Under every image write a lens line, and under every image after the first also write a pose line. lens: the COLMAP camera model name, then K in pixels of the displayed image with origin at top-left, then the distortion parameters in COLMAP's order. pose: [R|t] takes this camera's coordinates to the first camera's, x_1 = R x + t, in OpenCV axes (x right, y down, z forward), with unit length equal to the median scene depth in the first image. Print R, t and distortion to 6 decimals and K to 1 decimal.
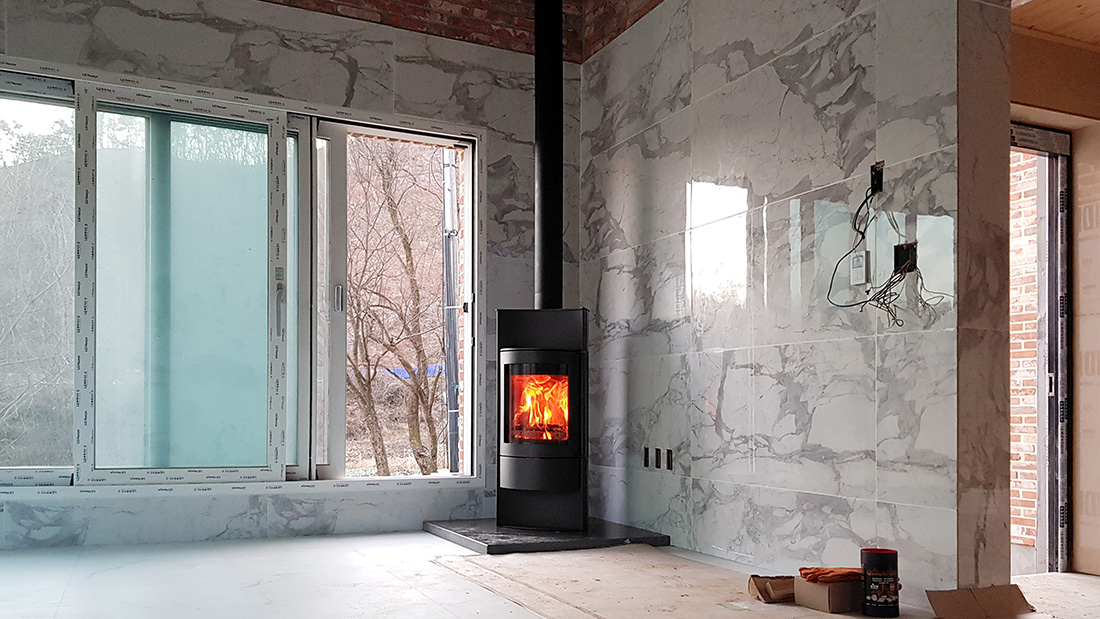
lens RADIAL K [[889.5, 0, 521.1], [0, 889.5, 408.4], [0, 0, 1]] dist [0.037538, -0.016110]
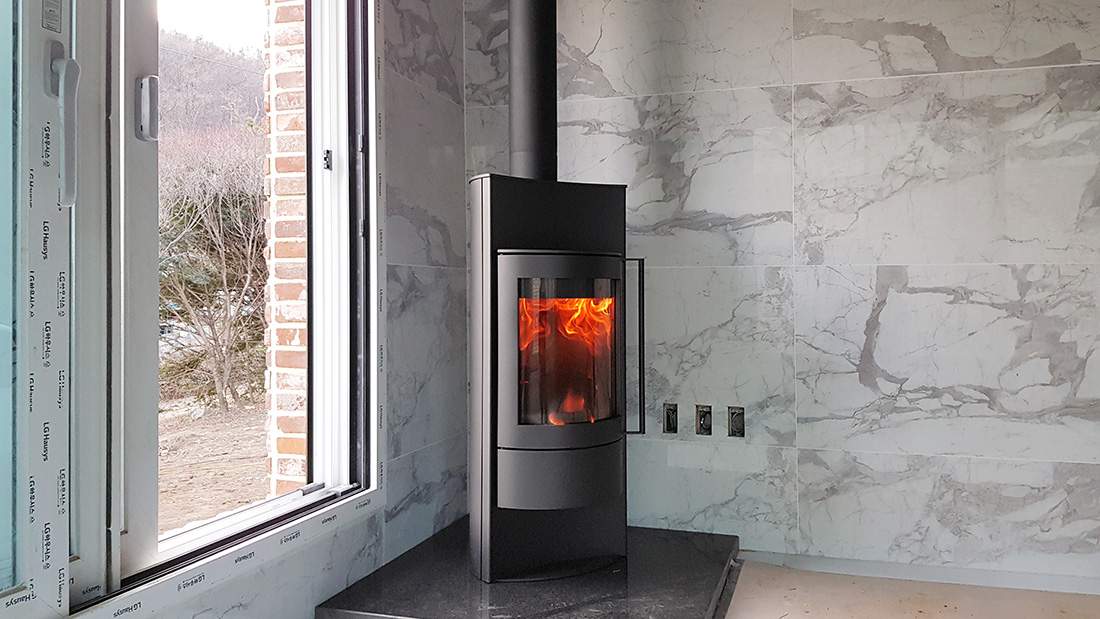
lens RADIAL K [[847.4, 0, 554.9], [0, 847.4, 278.7], [0, 0, 1]] dist [0.033935, -0.032676]
pose [[0.655403, 0.000392, 0.755279, -0.402325], [0.006604, 0.999959, -0.006250, -0.046766], [-0.755250, 0.009084, 0.655374, 0.674283]]
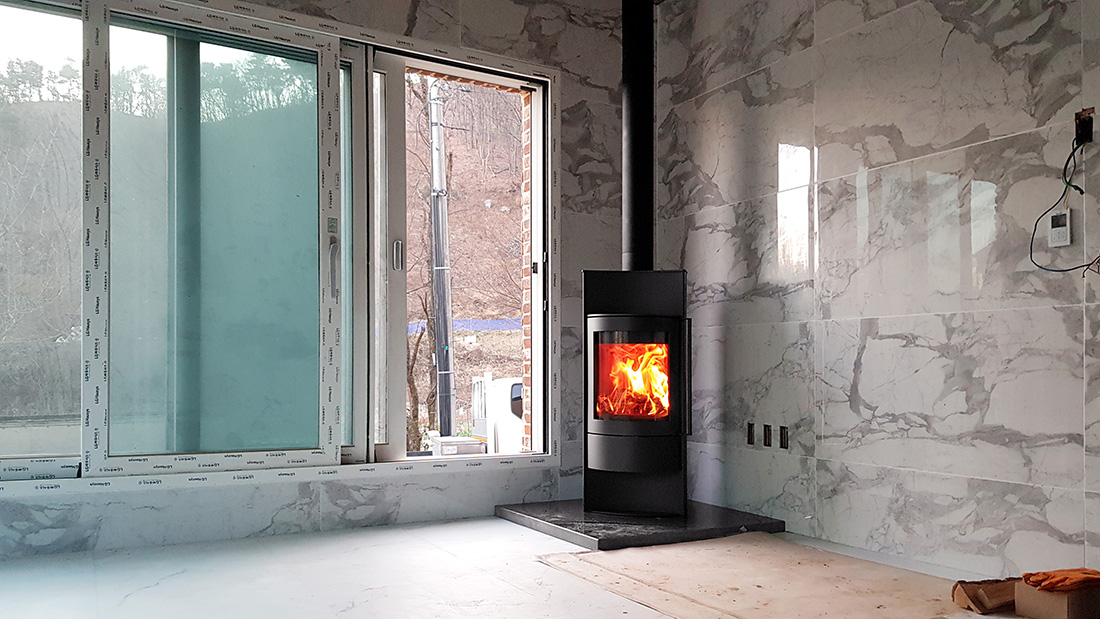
lens RADIAL K [[847.4, 0, 592.5], [0, 847.4, 368.9], [0, 0, 1]] dist [0.033935, -0.032676]
pose [[0.990824, -0.001787, 0.135144, -0.142689], [0.001453, 0.999996, 0.002568, -0.014704], [-0.135148, -0.002348, 0.990823, 0.164150]]
